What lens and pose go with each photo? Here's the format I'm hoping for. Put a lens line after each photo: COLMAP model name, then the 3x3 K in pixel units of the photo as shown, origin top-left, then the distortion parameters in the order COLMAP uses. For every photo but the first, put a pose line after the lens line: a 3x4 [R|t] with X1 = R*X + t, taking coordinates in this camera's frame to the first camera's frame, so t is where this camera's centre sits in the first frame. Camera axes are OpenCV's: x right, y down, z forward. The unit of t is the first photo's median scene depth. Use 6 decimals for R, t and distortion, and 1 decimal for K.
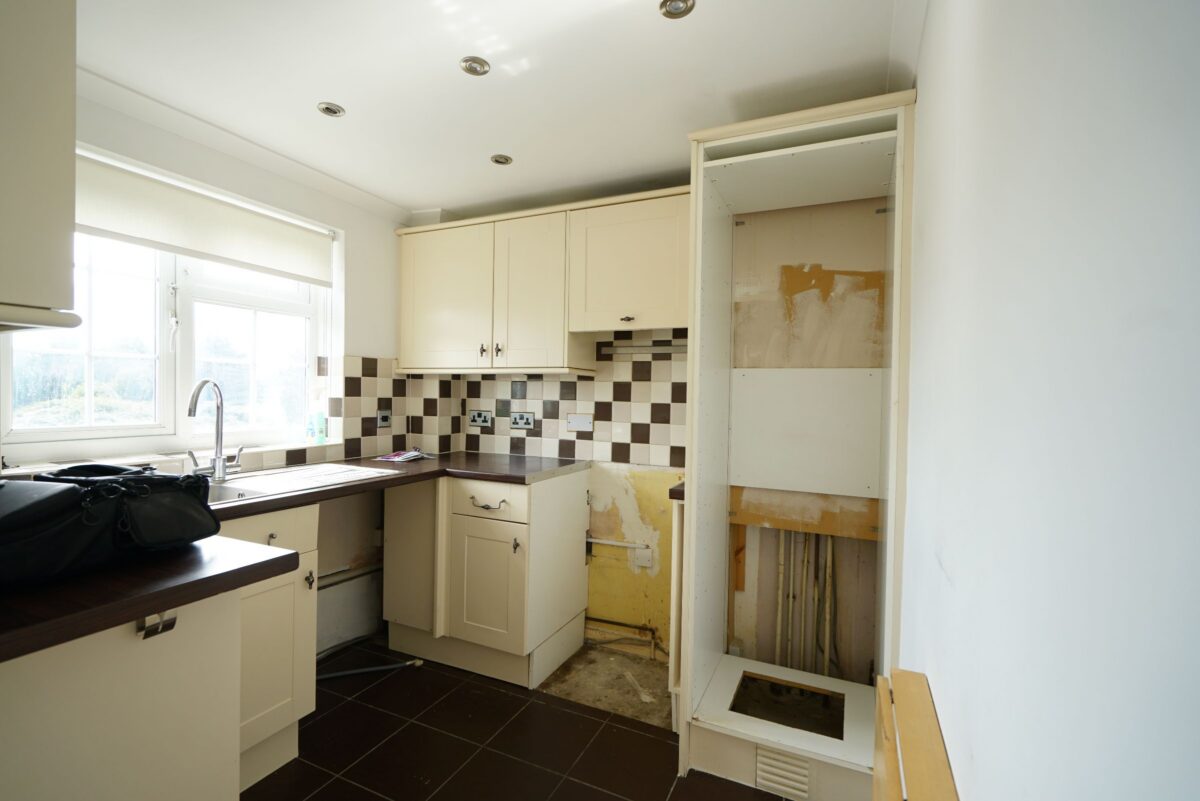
lens RADIAL K [[529.0, 0, 595.9], [0, 529.0, 402.5], [0, 0, 1]] dist [0.000048, 0.000404]
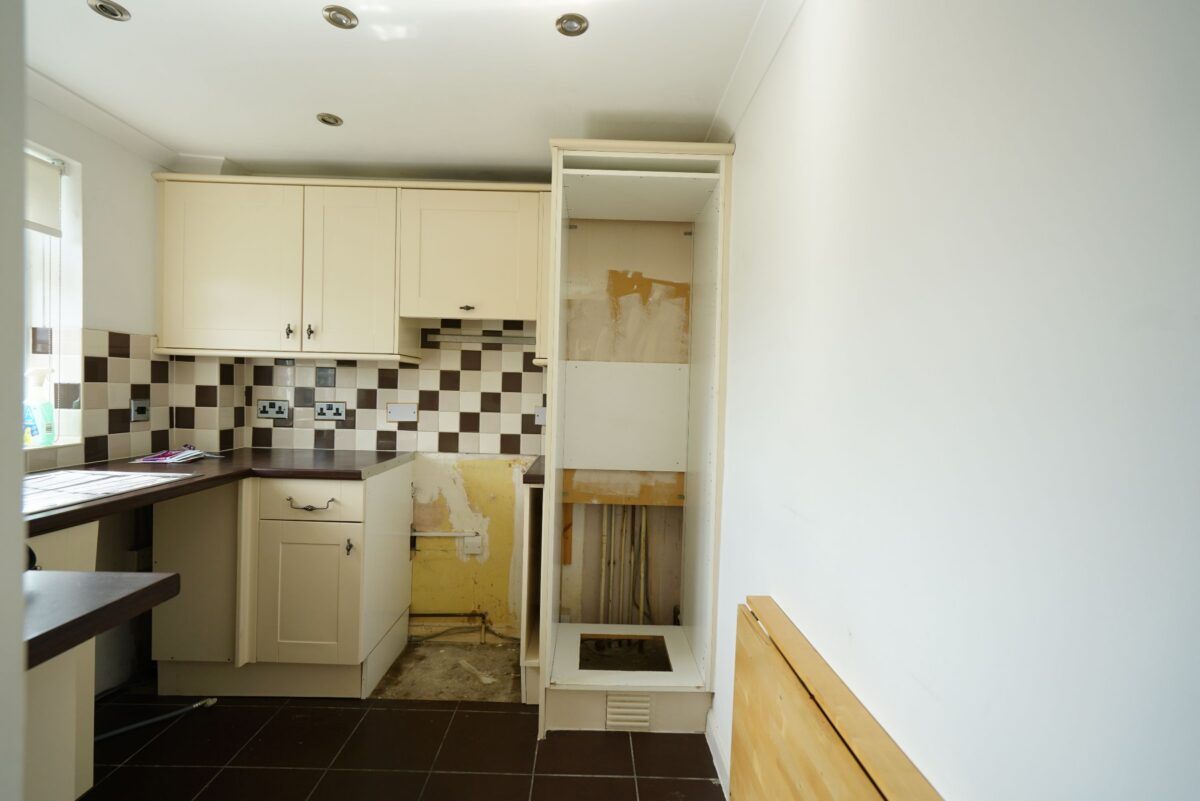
lens RADIAL K [[524.2, 0, 600.0], [0, 524.2, 400.5], [0, 0, 1]] dist [0.000583, 0.000738]
pose [[0.905889, -0.003450, 0.423501, -0.117056], [-0.003839, 0.999859, 0.016355, -0.000180], [-0.423498, -0.016442, 0.905748, -0.003524]]
